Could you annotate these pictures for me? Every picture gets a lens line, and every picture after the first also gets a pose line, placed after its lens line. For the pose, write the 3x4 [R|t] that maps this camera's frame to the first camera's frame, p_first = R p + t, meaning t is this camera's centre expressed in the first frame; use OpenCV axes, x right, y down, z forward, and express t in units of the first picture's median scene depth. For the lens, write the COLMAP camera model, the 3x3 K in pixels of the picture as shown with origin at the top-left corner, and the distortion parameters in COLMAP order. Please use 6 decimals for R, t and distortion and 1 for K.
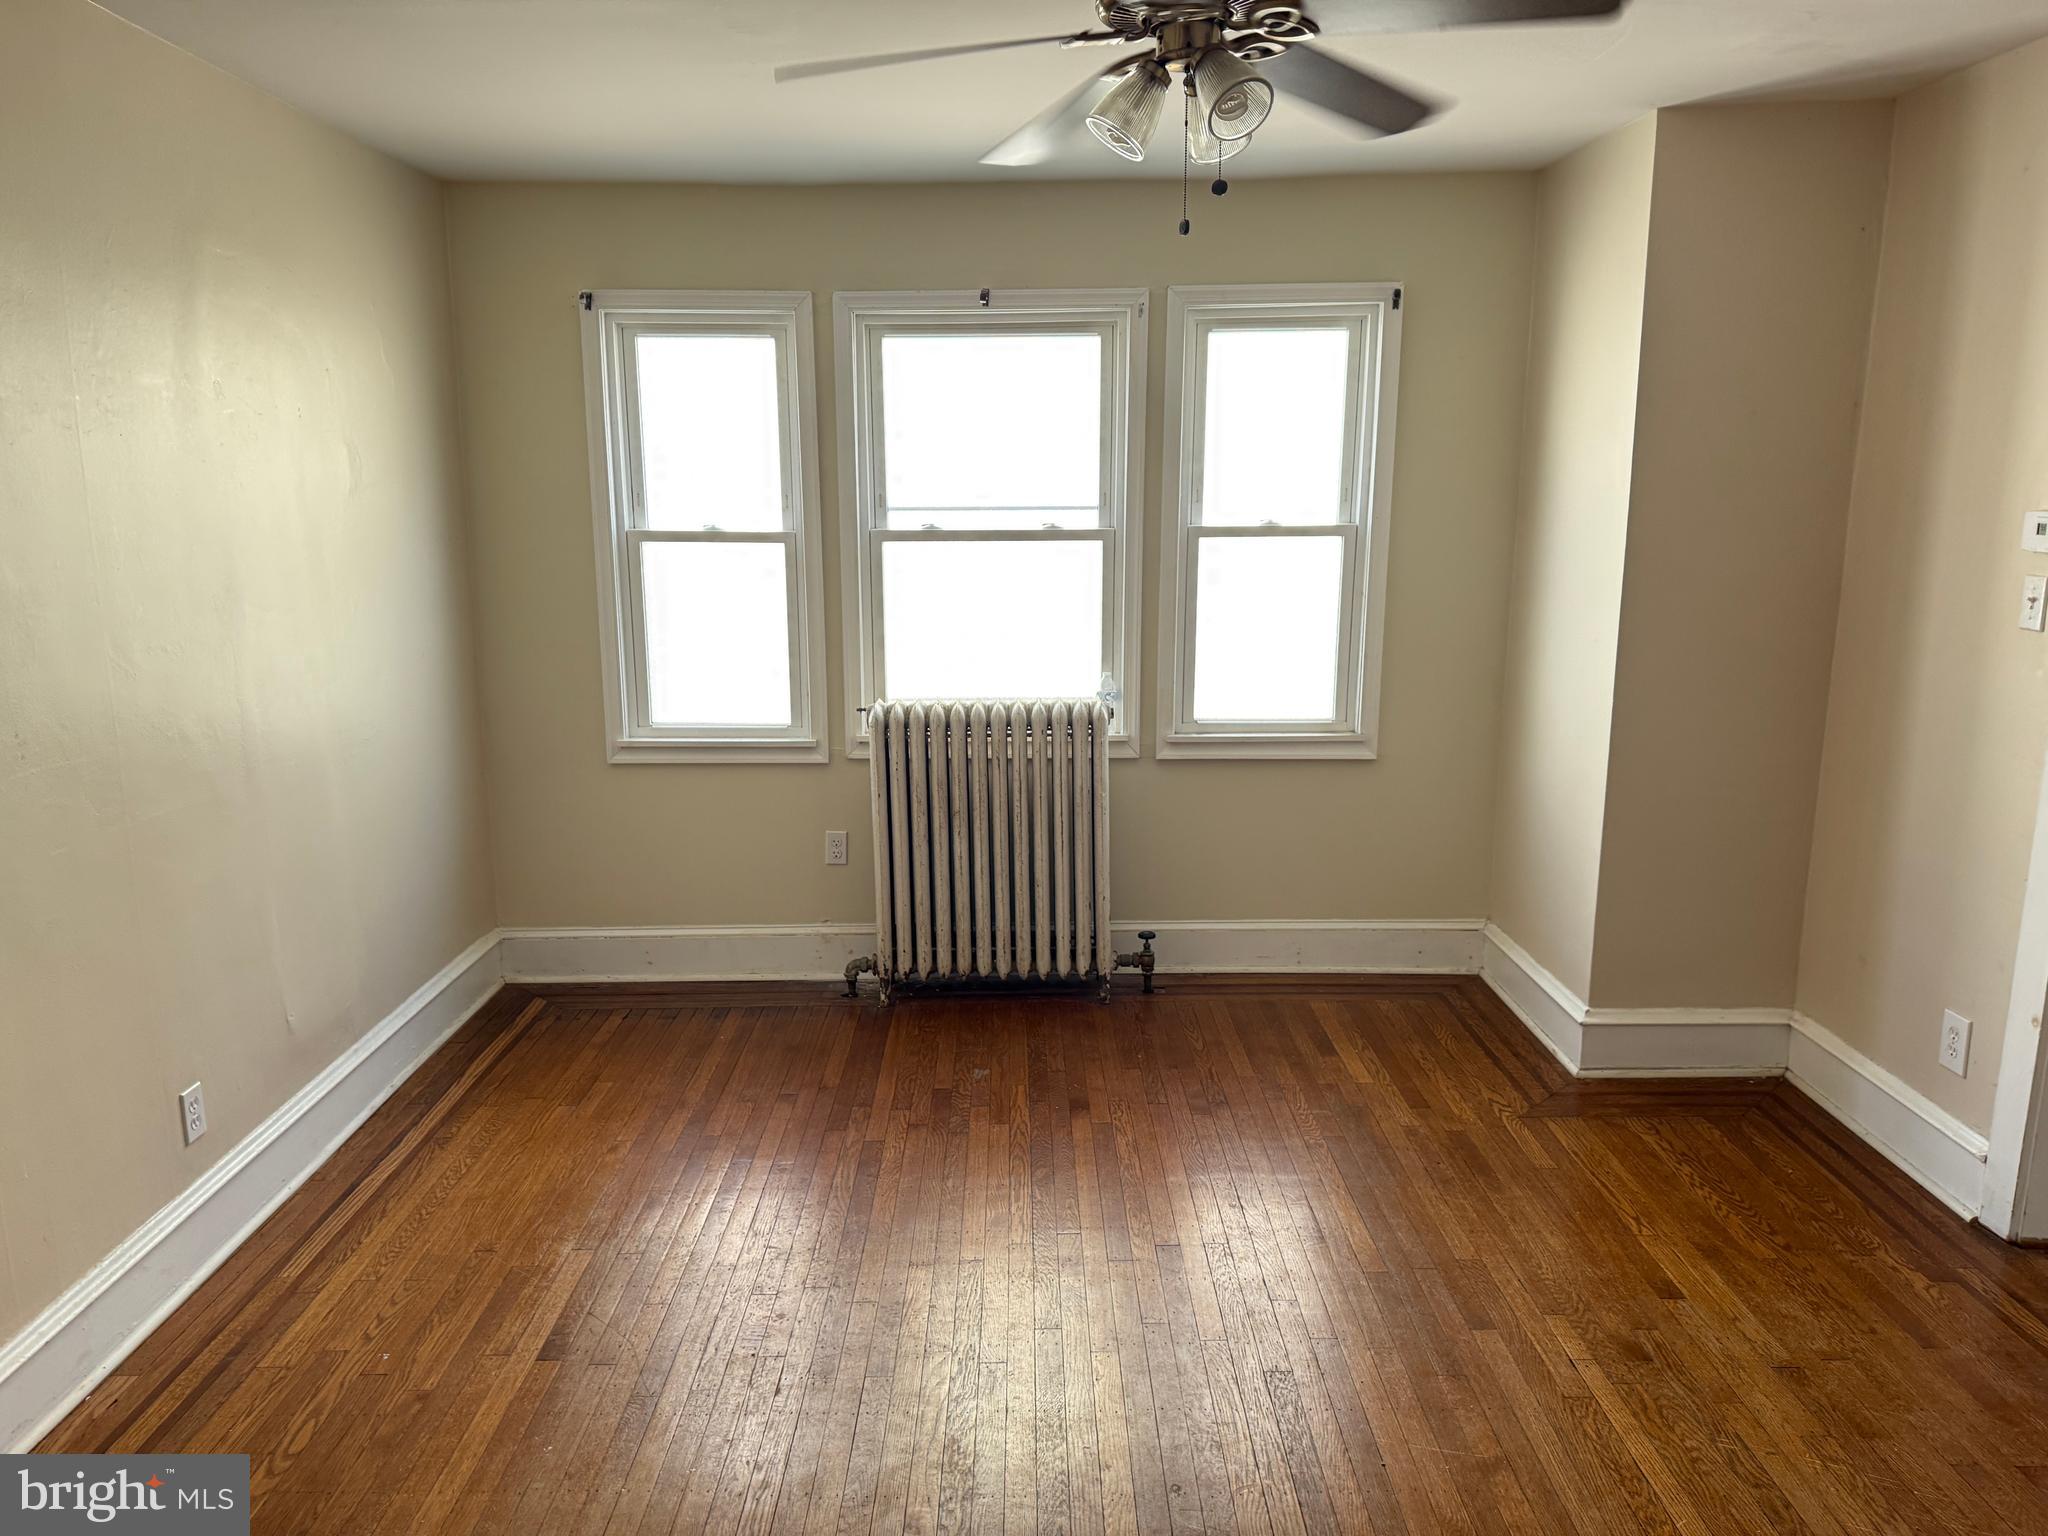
lens RADIAL K [[1432.3, 0, 1024.0], [0, 1432.3, 768.0], [0, 0, 1]] dist [0.111790, -0.165830]
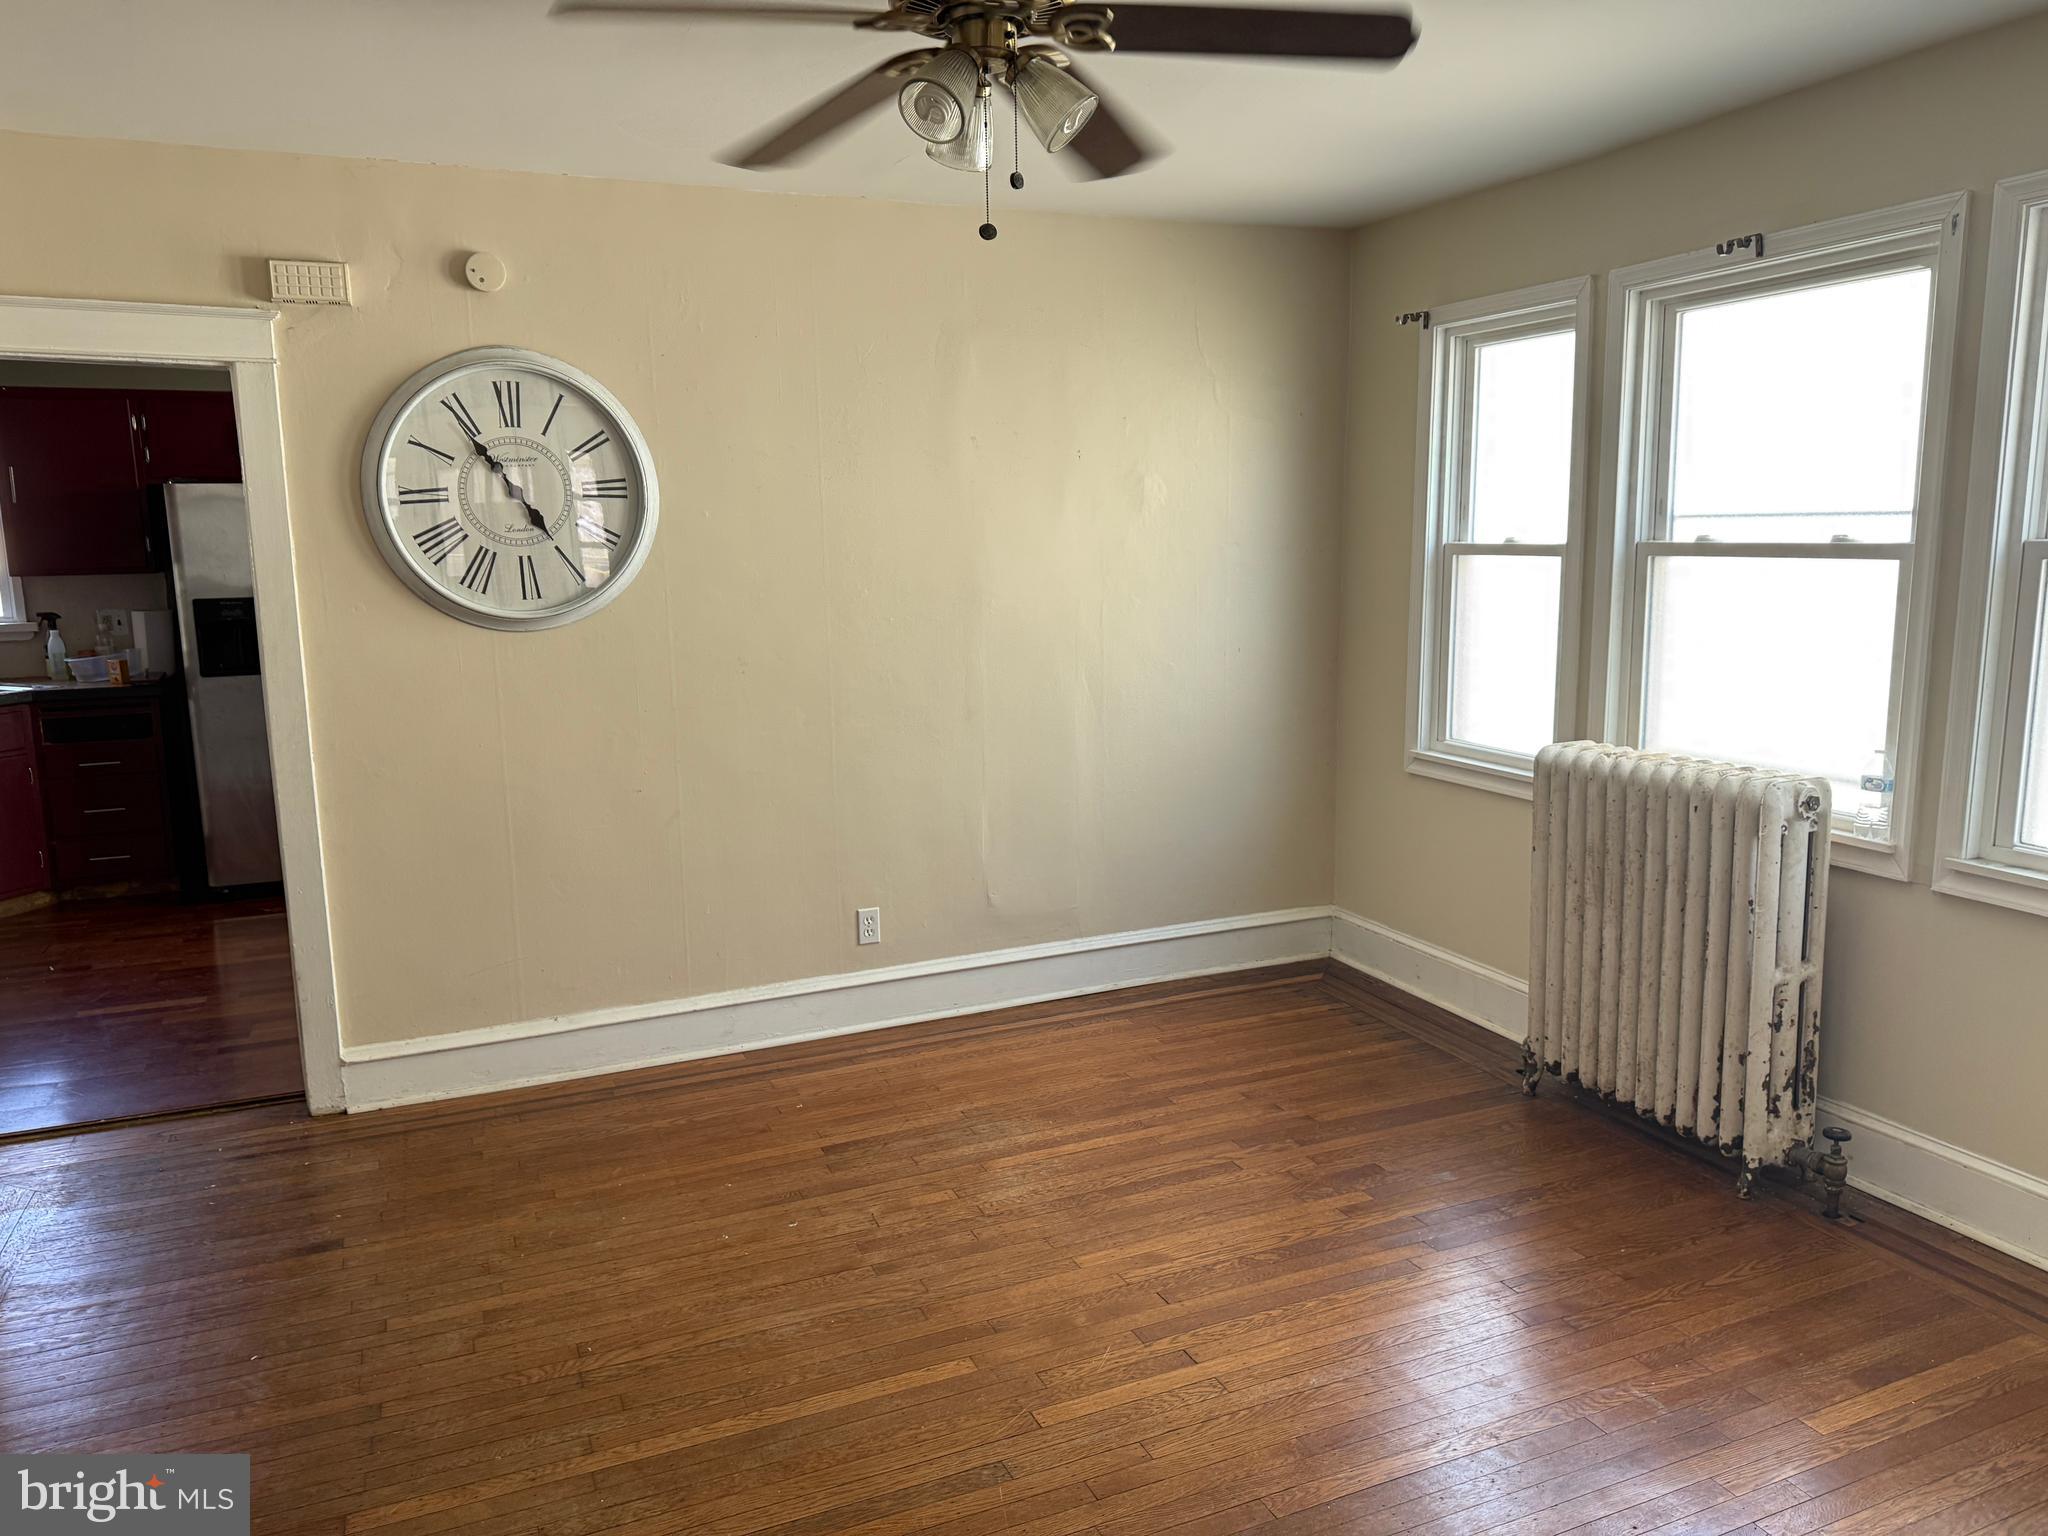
lens RADIAL K [[1432.3, 0, 1024.0], [0, 1432.3, 768.0], [0, 0, 1]] dist [0.111790, -0.165830]
pose [[0.389822, 0.149320, -0.908704, 0.546714], [-0.160026, 0.982738, 0.092836, -0.058565], [0.906879, 0.109227, 0.406988, 0.348667]]
